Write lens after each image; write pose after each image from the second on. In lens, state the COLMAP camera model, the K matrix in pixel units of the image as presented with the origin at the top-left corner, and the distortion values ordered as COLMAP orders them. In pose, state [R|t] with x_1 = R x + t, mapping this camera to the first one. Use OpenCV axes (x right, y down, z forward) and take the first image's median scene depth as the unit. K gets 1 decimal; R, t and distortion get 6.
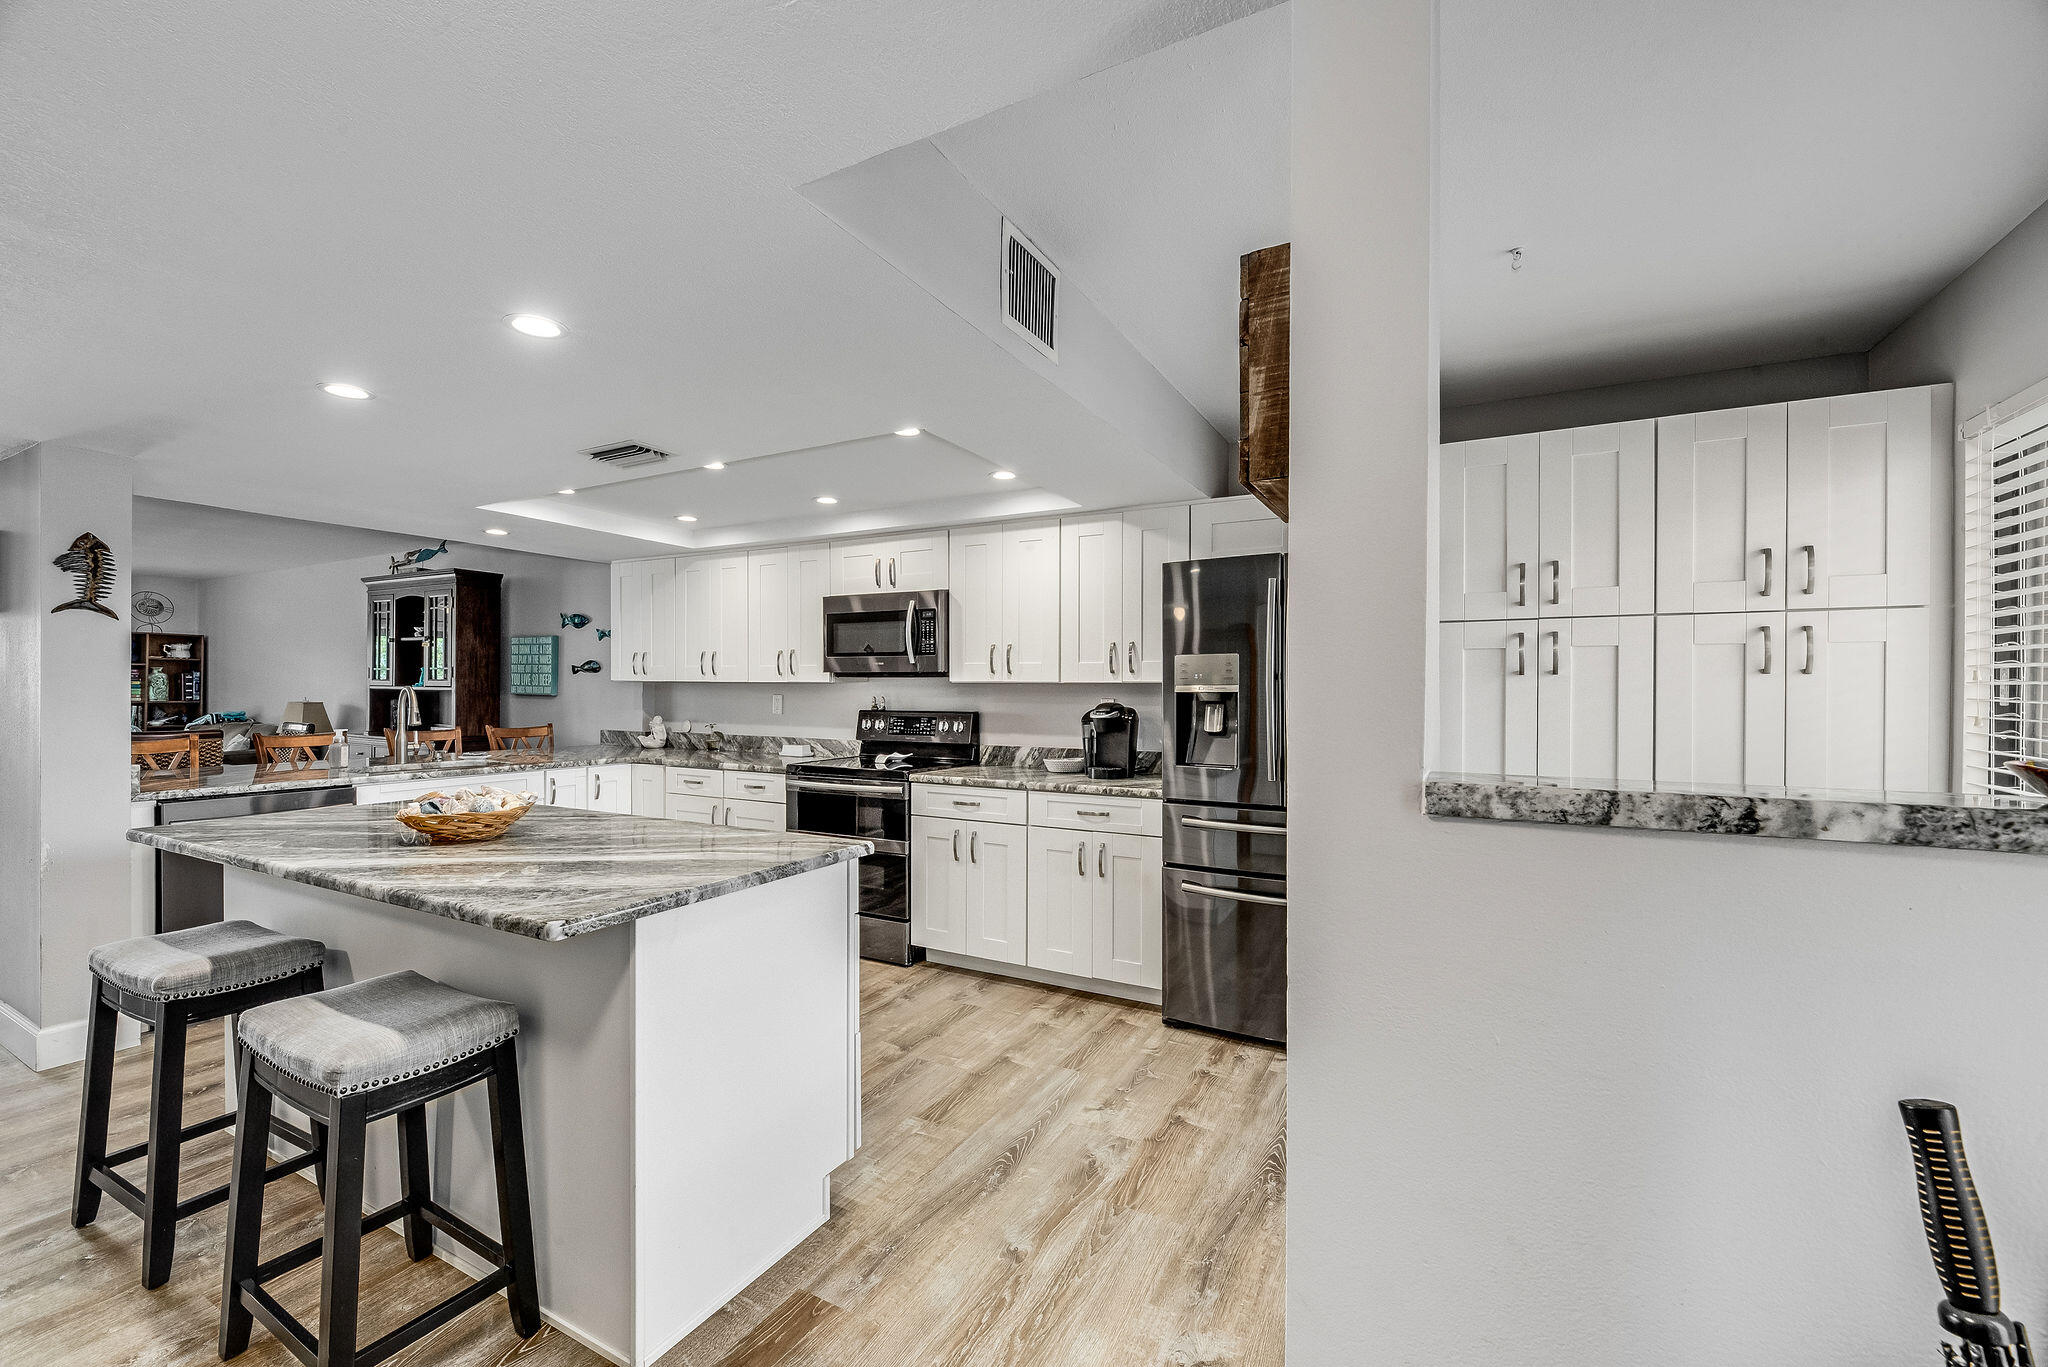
lens RADIAL K [[832.6, 0, 1019.8], [0, 832.6, 695.2], [0, 0, 1]] dist [0.006874, -0.004275]
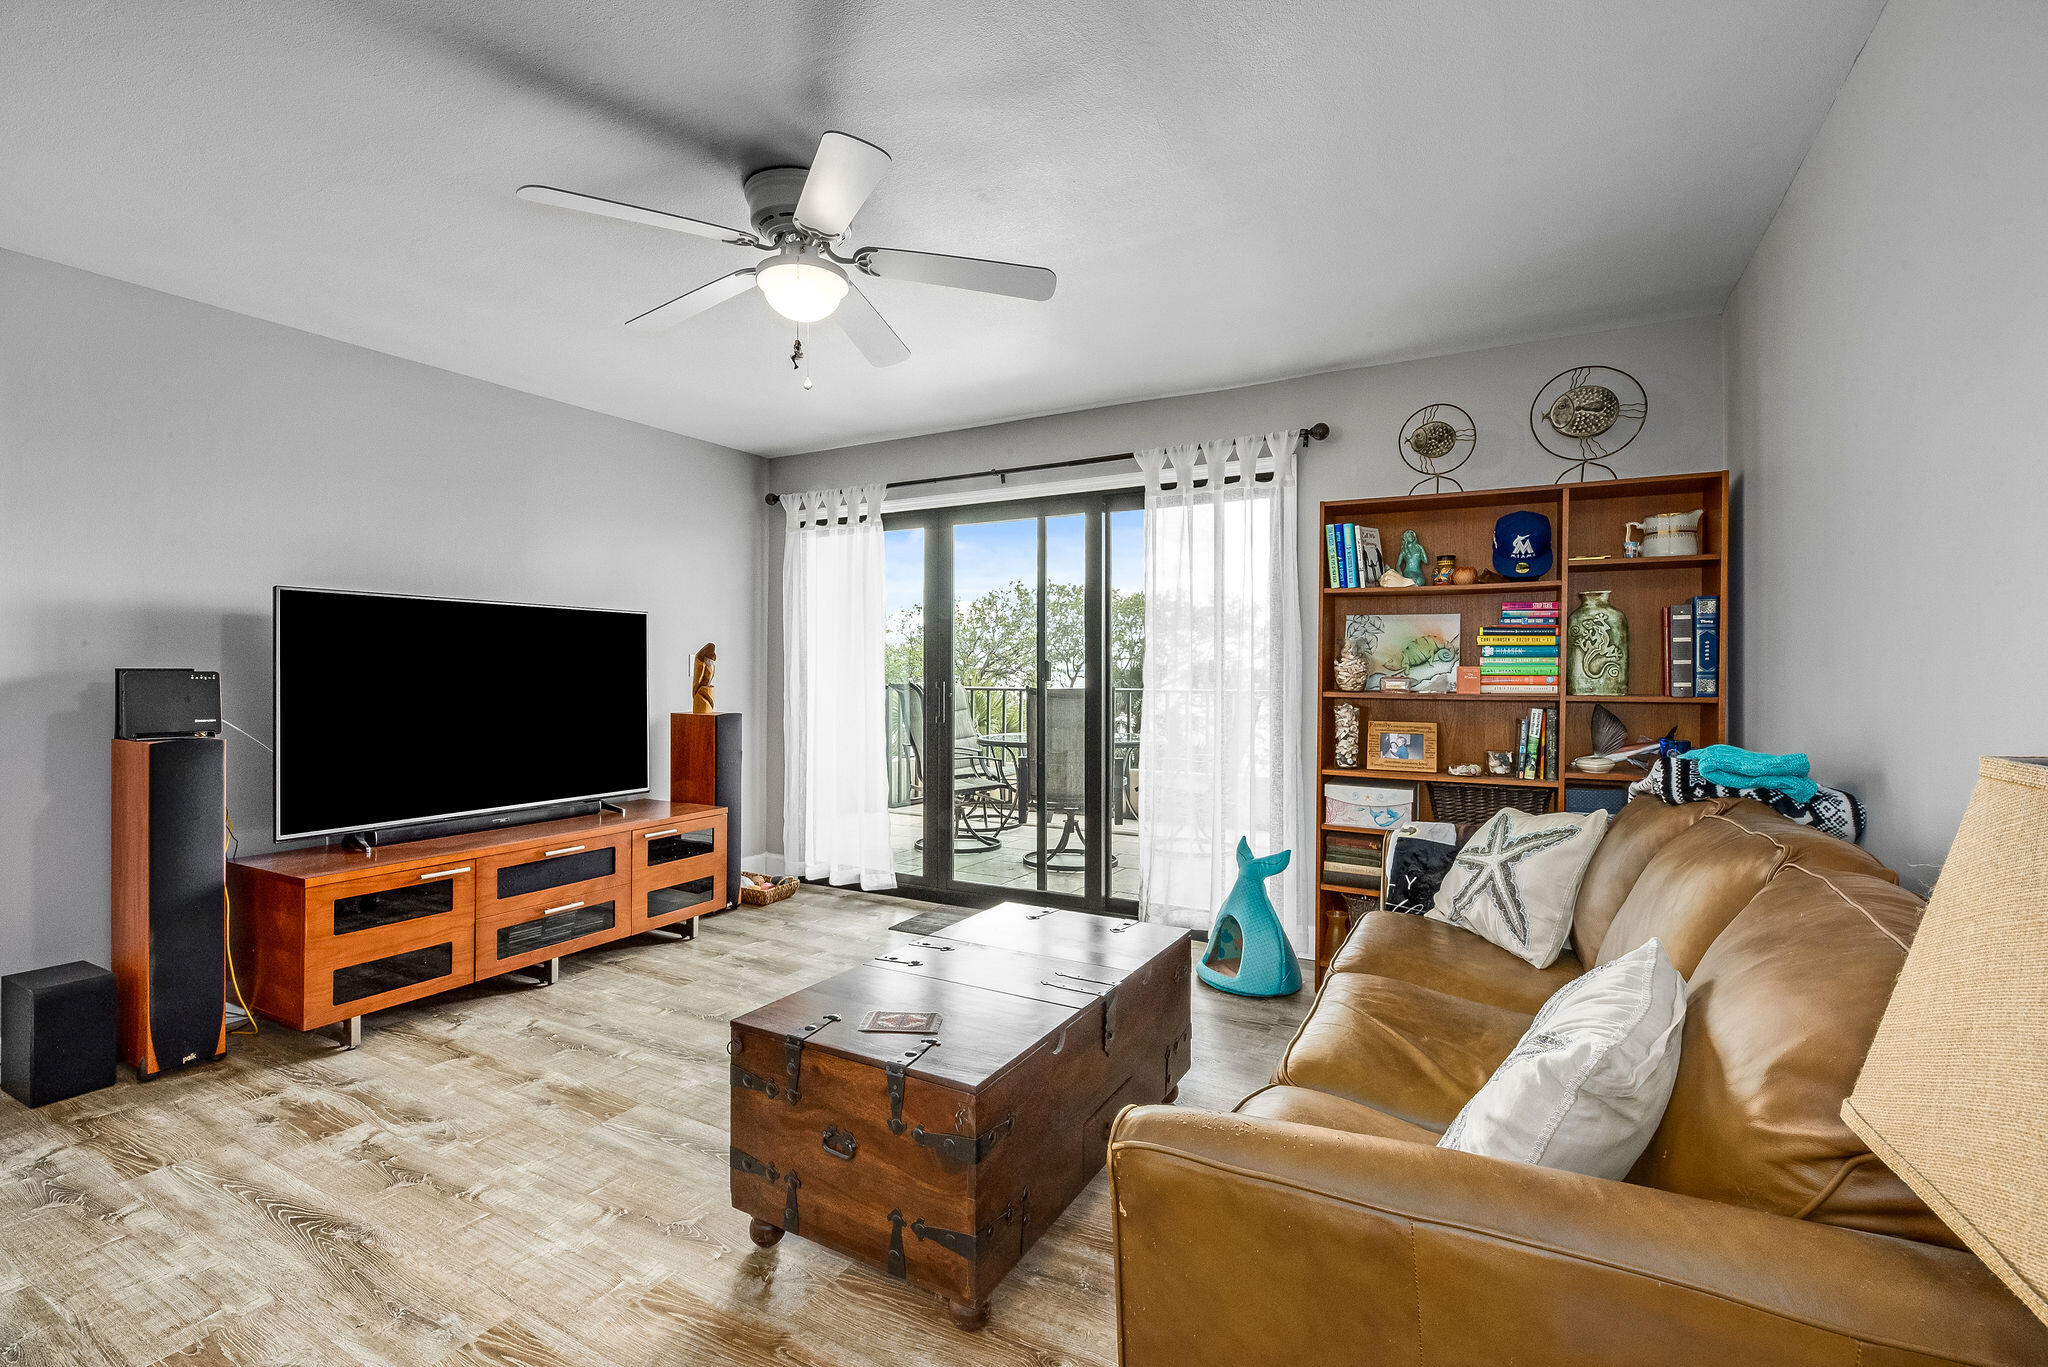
lens RADIAL K [[910.7, 0, 1030.2], [0, 910.7, 675.6], [0, 0, 1]] dist [0.004151, 0.000206]
pose [[-0.000180, -0.003222, -0.999995, -1.397717], [-0.006717, 0.999972, -0.003221, 0.003998], [0.999977, 0.006717, -0.000201, 1.603313]]
